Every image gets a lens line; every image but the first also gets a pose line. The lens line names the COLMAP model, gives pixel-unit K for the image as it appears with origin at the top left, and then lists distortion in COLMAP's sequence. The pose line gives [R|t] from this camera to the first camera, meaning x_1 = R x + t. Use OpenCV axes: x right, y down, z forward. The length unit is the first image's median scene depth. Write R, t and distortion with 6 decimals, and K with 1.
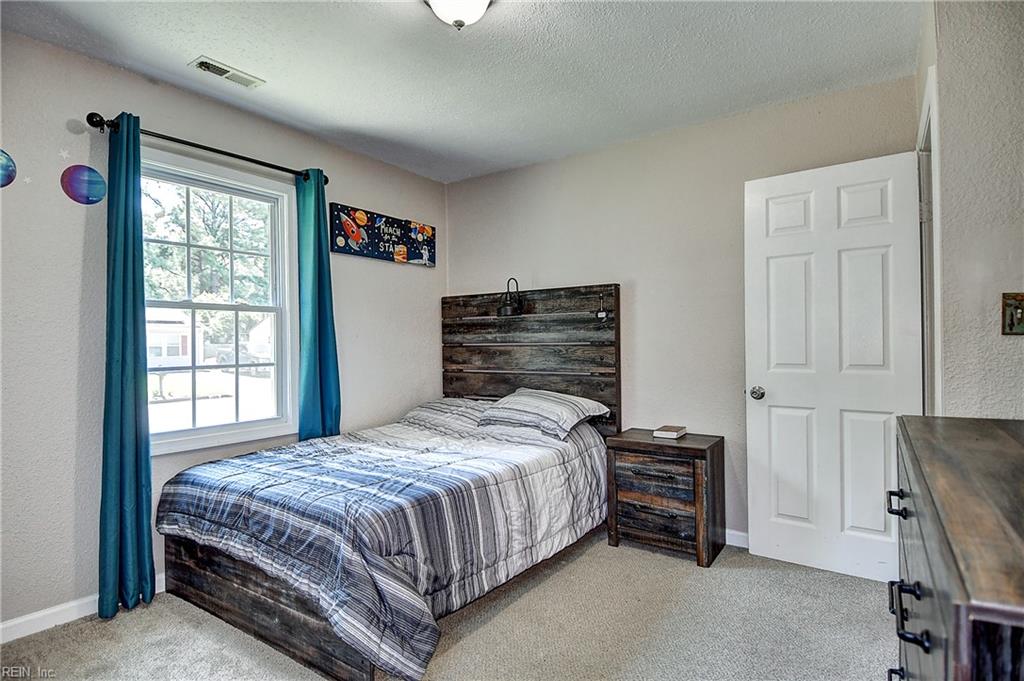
lens RADIAL K [[532.6, 0, 512.0], [0, 532.6, 340.5], [0, 0, 1]] dist [0.045147, -0.046495]
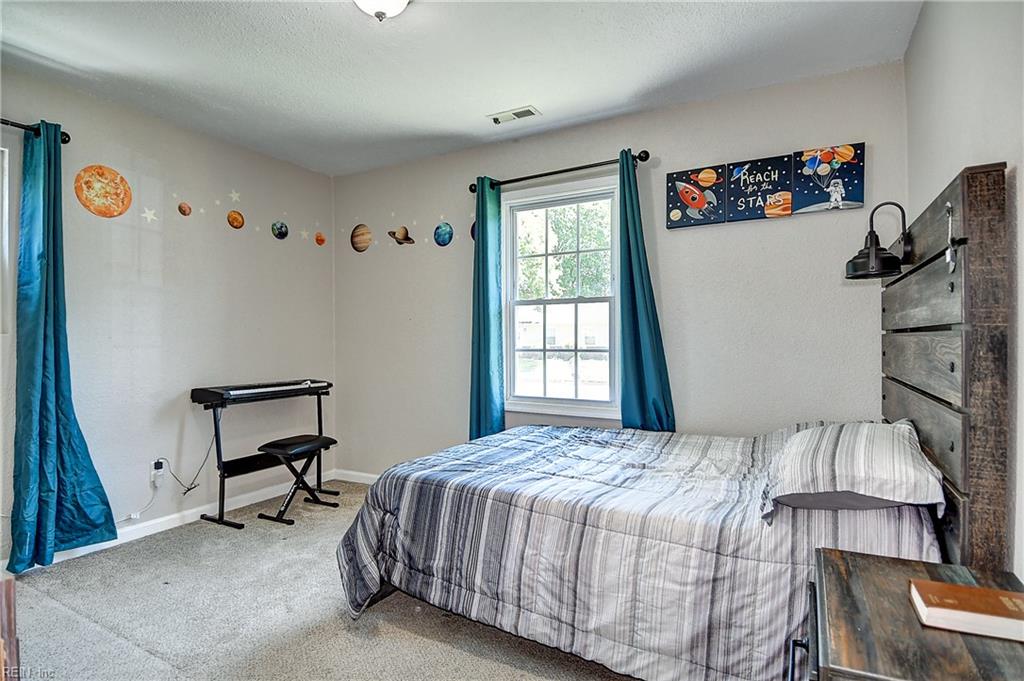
lens RADIAL K [[532.6, 0, 512.0], [0, 532.6, 340.5], [0, 0, 1]] dist [0.045147, -0.046495]
pose [[0.095274, 0.014832, -0.995341, 0.525186], [0.007794, 0.999847, 0.015645, 0.005560], [0.995421, -0.009249, 0.095143, 0.635771]]
